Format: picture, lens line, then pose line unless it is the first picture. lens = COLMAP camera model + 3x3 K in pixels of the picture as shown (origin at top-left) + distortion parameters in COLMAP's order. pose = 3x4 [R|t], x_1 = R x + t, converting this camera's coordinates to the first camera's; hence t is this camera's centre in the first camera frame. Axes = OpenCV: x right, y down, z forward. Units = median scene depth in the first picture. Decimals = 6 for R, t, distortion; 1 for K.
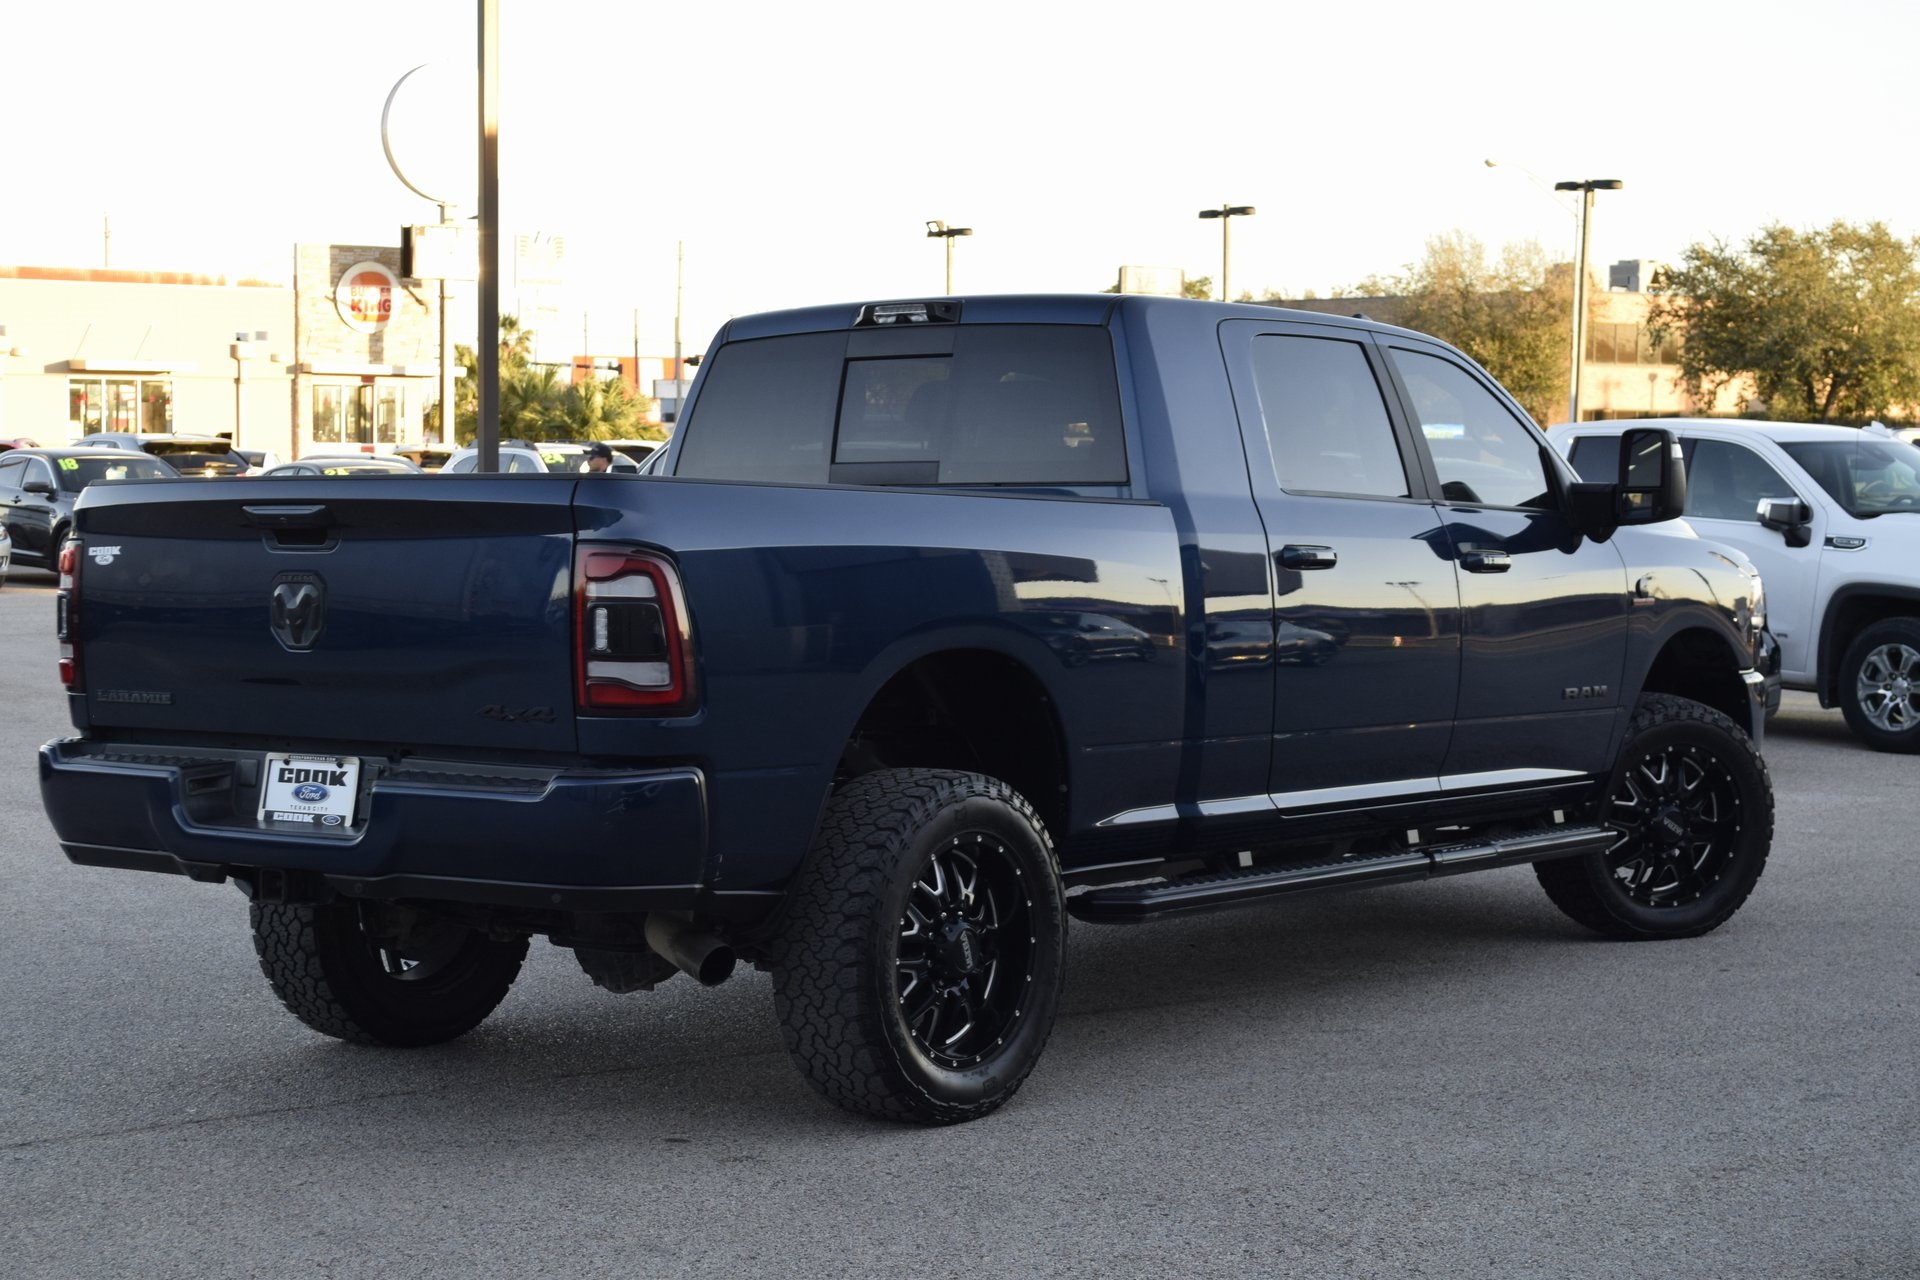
lens RADIAL K [[3097.1, 0, 1056.1], [0, 3097.1, 710.5], [0, 0, 1]] dist [0.026319, -0.237105]
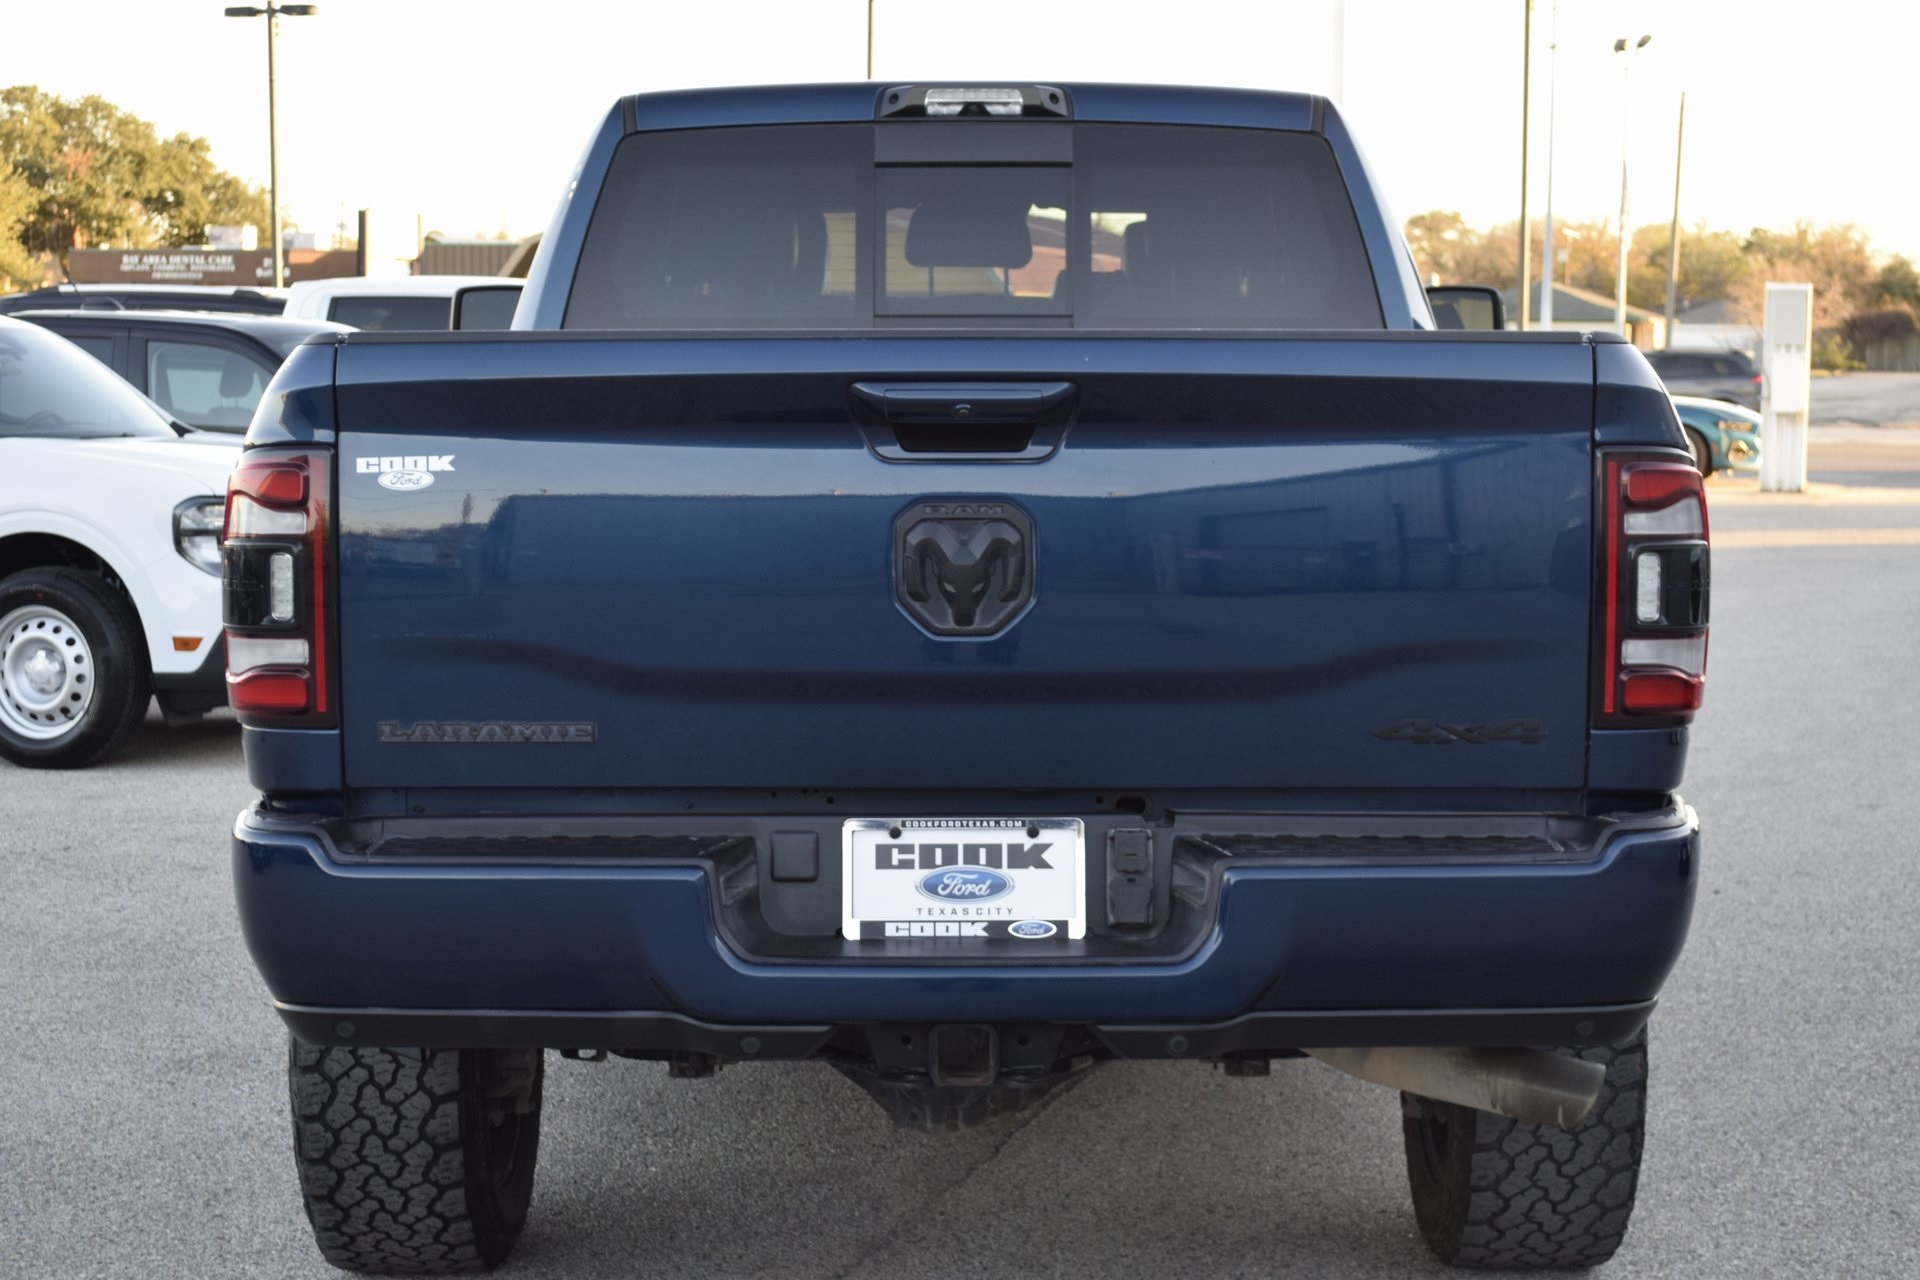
lens RADIAL K [[3207.8, 0, 960.5], [0, 3207.8, 803.7], [0, 0, 1]] dist [-0.022743, -0.503705]
pose [[0.824633, -0.070216, 0.561294, -0.569250], [0.033499, 0.996586, 0.075454, -0.032955], [-0.564676, -0.043419, 0.824170, 0.506992]]
